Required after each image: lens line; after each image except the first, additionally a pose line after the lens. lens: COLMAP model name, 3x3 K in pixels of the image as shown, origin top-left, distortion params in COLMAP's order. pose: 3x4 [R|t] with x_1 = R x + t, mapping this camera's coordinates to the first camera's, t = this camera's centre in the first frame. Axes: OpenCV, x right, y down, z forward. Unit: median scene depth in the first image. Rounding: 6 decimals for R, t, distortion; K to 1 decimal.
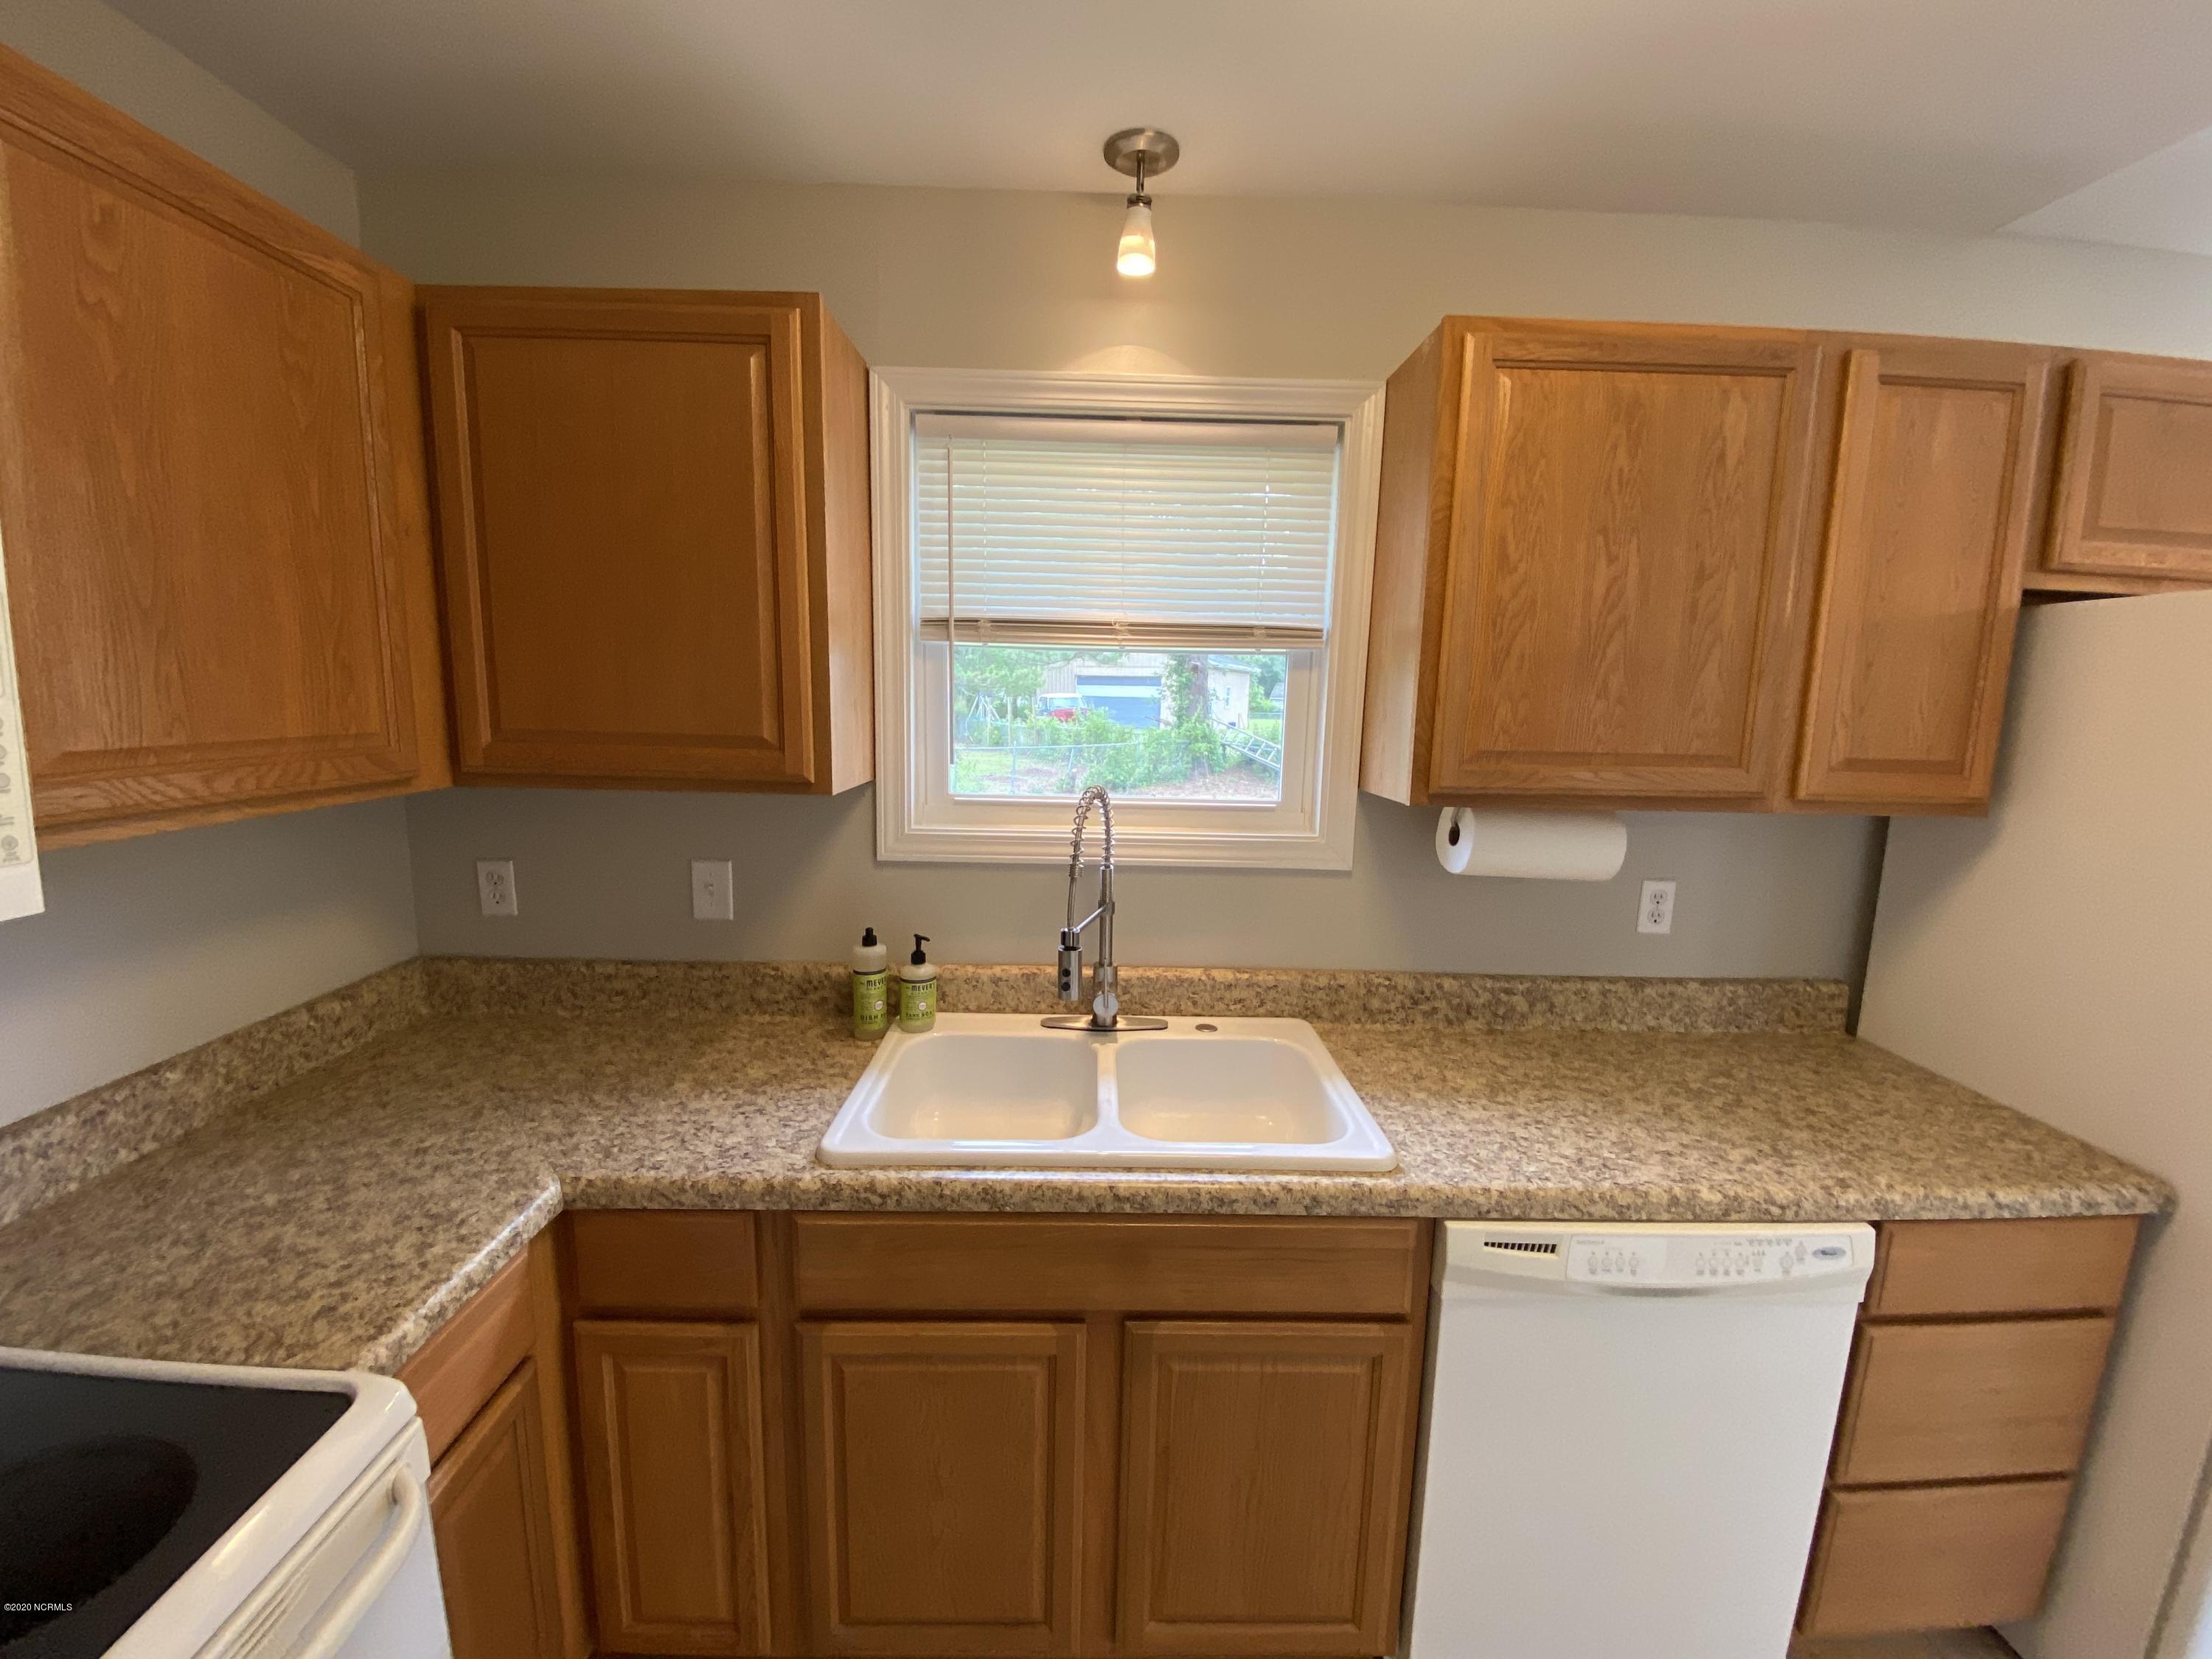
lens RADIAL K [[893.7, 0, 1106.4], [0, 893.7, 826.0], [0, 0, 1]] dist [0.013678, -0.017946]
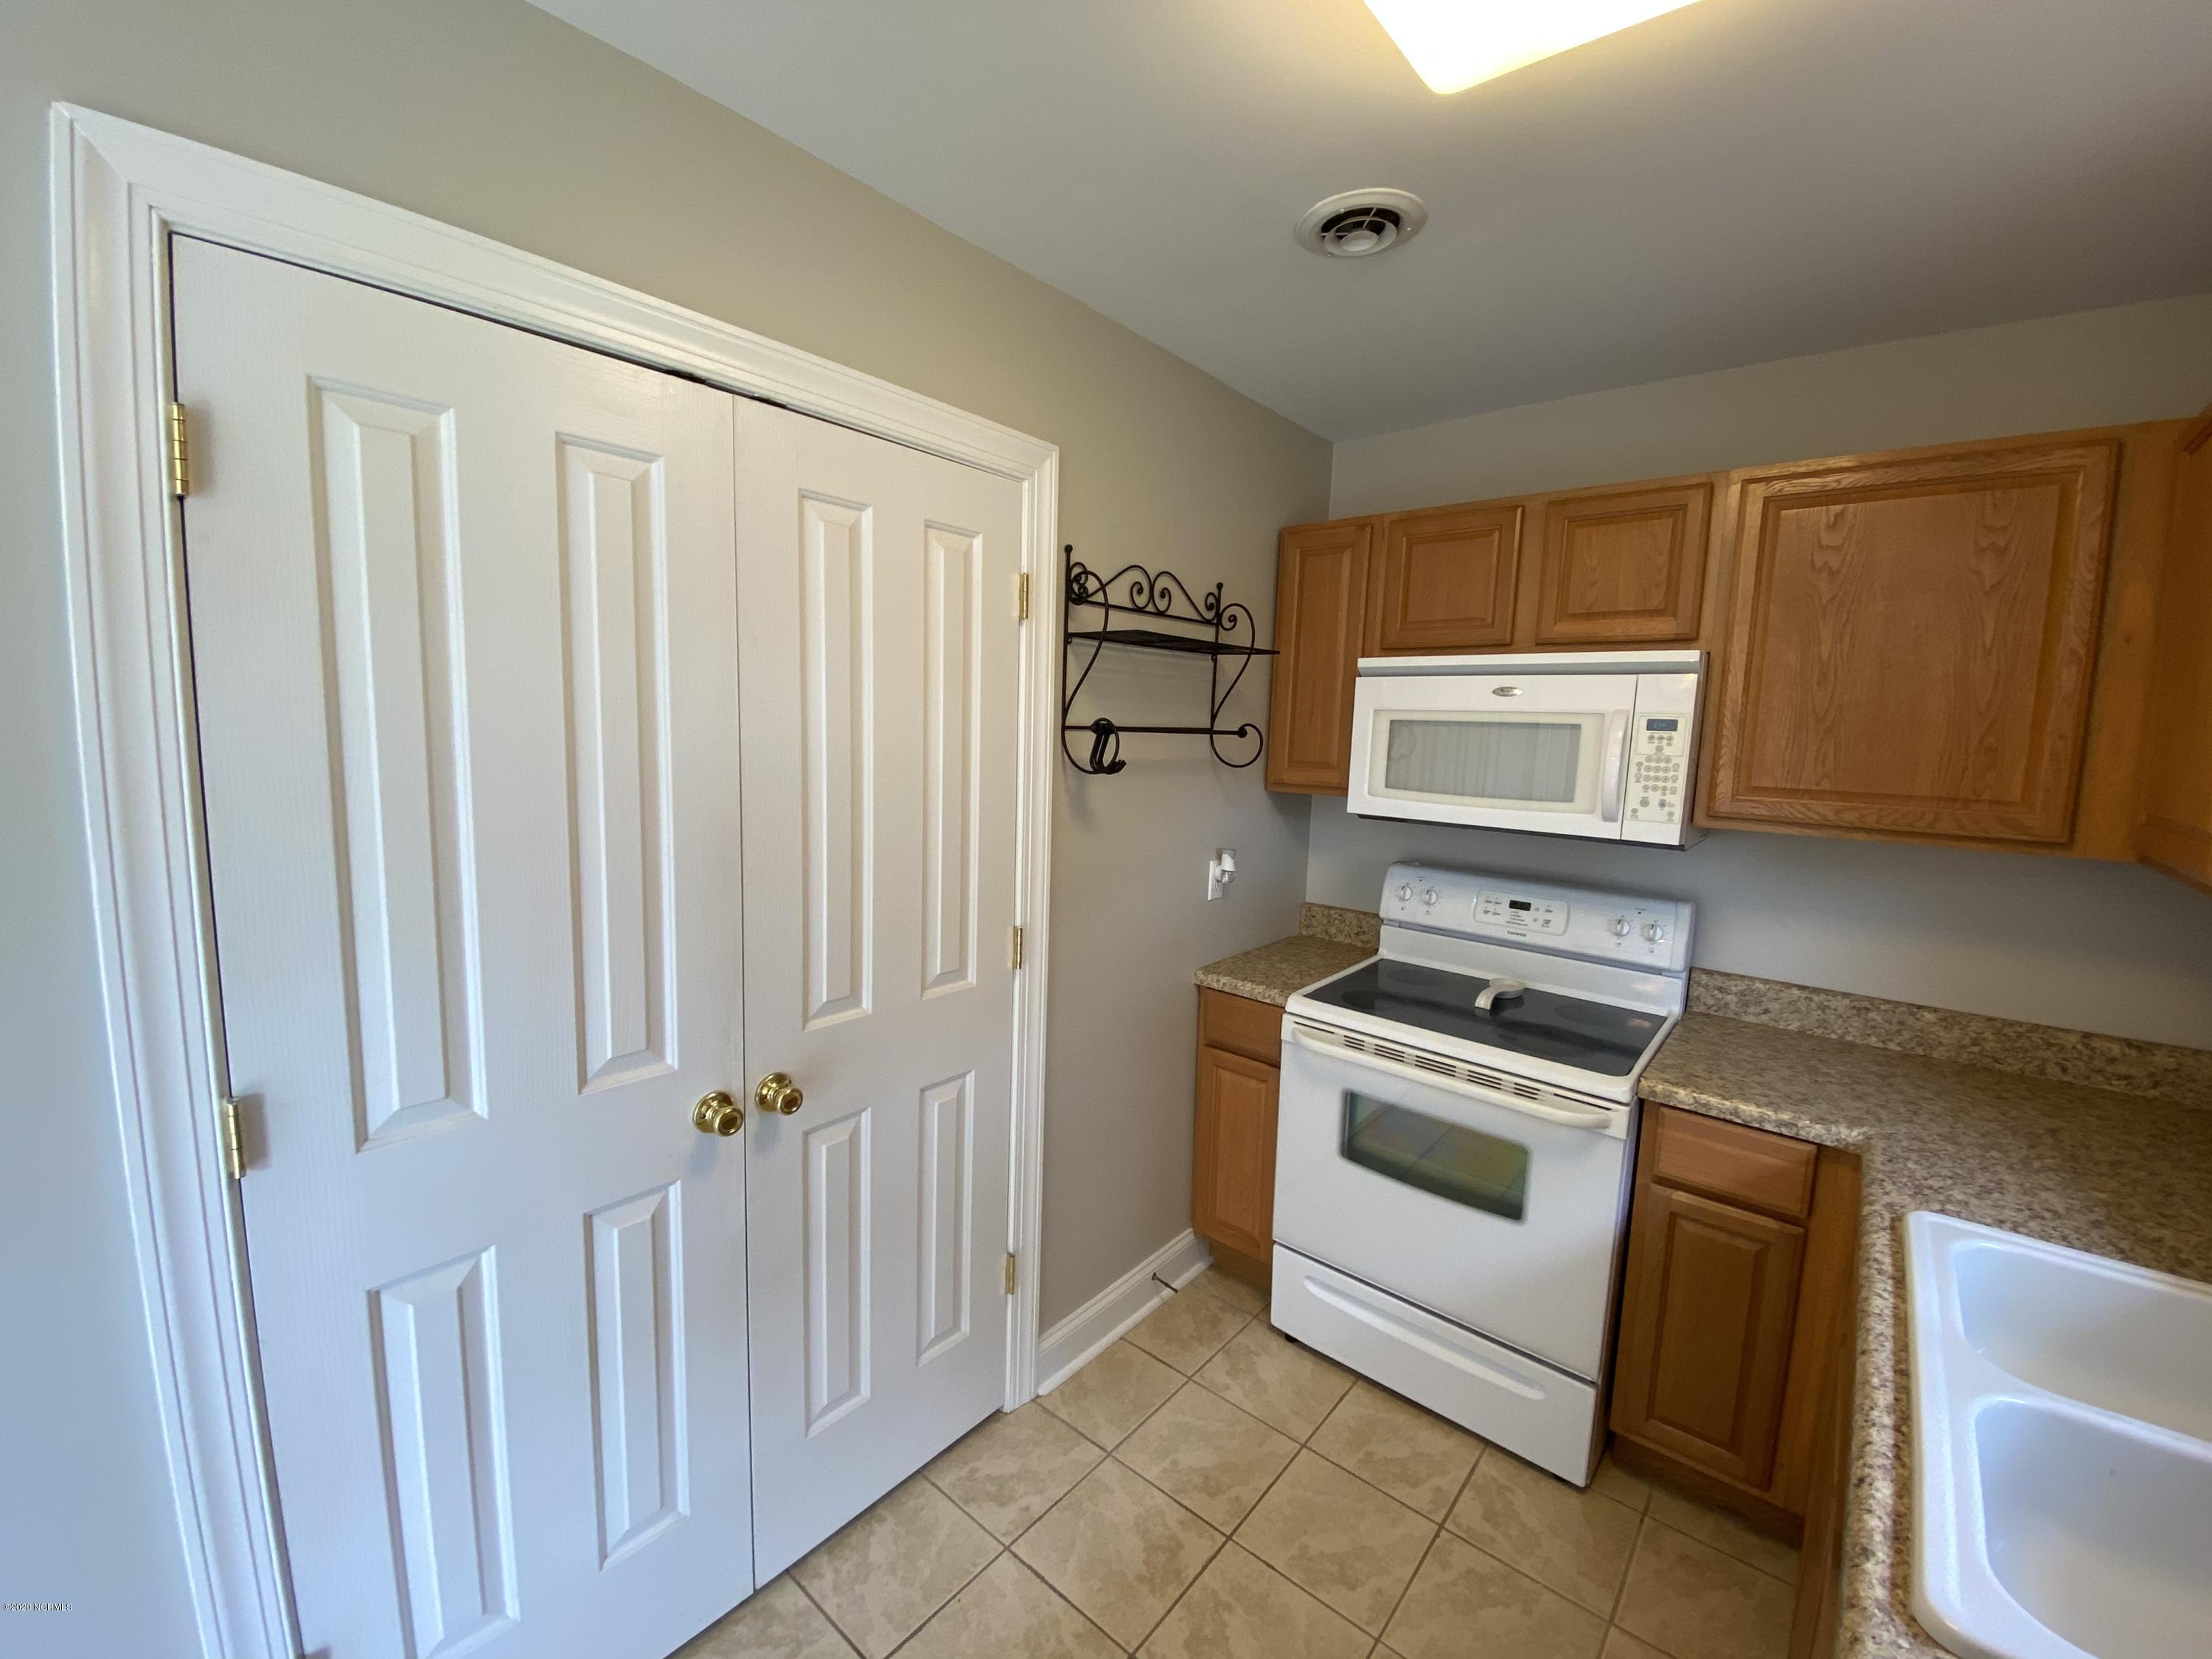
lens RADIAL K [[893.7, 0, 1106.4], [0, 893.7, 826.0], [0, 0, 1]] dist [0.013678, -0.017946]
pose [[-0.657936, 0.046001, -0.751668, 1.112544], [-0.156277, 0.968064, 0.196034, -0.125927], [0.736680, 0.246446, -0.629735, 0.920976]]
